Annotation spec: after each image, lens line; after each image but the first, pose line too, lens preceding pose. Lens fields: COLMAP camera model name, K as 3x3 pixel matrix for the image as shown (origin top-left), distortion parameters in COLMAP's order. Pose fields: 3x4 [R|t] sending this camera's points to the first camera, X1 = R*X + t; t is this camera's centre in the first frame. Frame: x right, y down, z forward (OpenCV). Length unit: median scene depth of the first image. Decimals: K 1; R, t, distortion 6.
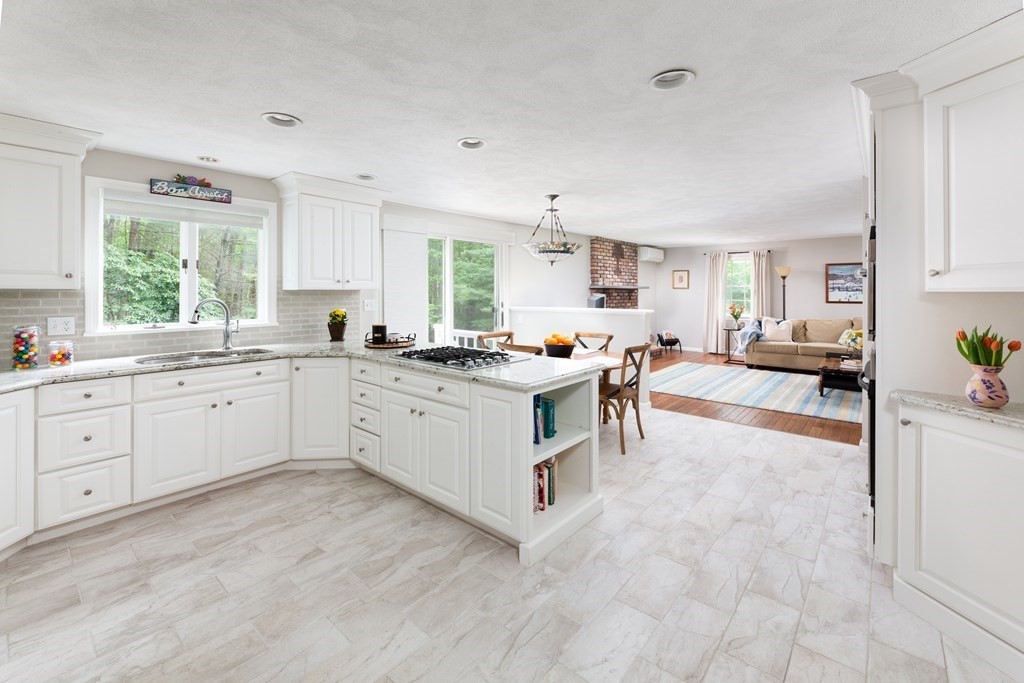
lens RADIAL K [[420.0, 0, 511.3], [0, 420.0, 291.7], [0, 0, 1]] dist [0.000507, 0.000029]
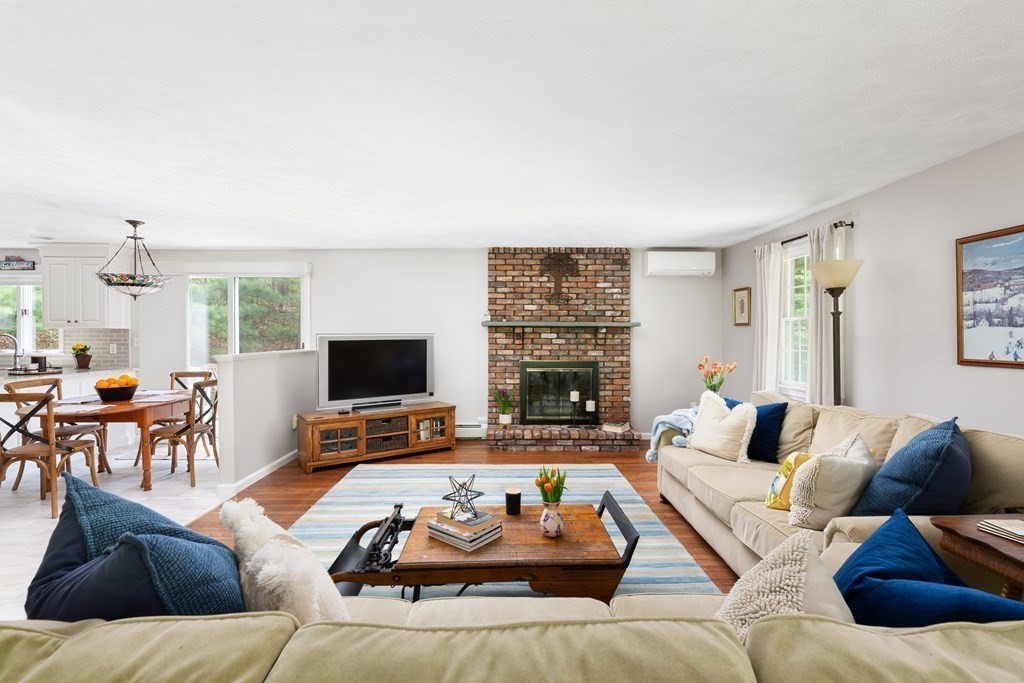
lens RADIAL K [[490.0, 0, 512.0], [0, 490.0, 341.5], [0, 0, 1]] dist [-0.001679, -0.000234]
pose [[0.667767, 0.011356, -0.744284, 0.806740], [-0.003486, 0.999920, 0.012129, 0.006563], [0.744362, -0.005505, 0.667754, 0.513575]]
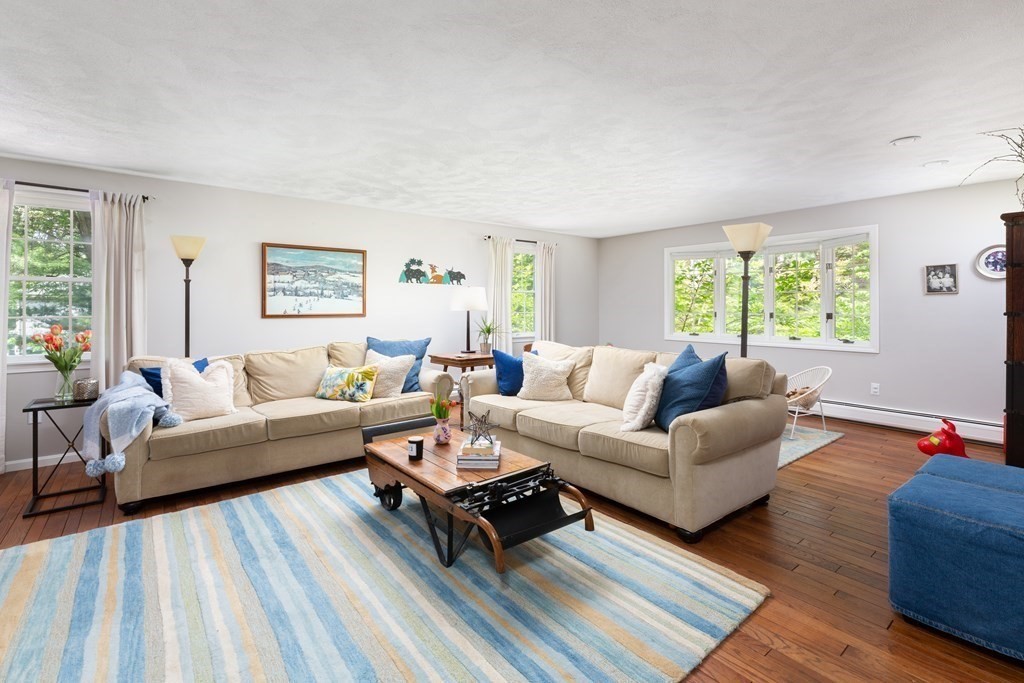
lens RADIAL K [[470.7, 0, 512.2], [0, 470.7, 306.7], [0, 0, 1]] dist [-0.000222, 0.000028]
pose [[0.178070, 0.003033, 0.984013, 0.233237], [-0.001389, 0.999995, -0.002831, 0.014195], [-0.984017, -0.000862, 0.178073, 0.597877]]
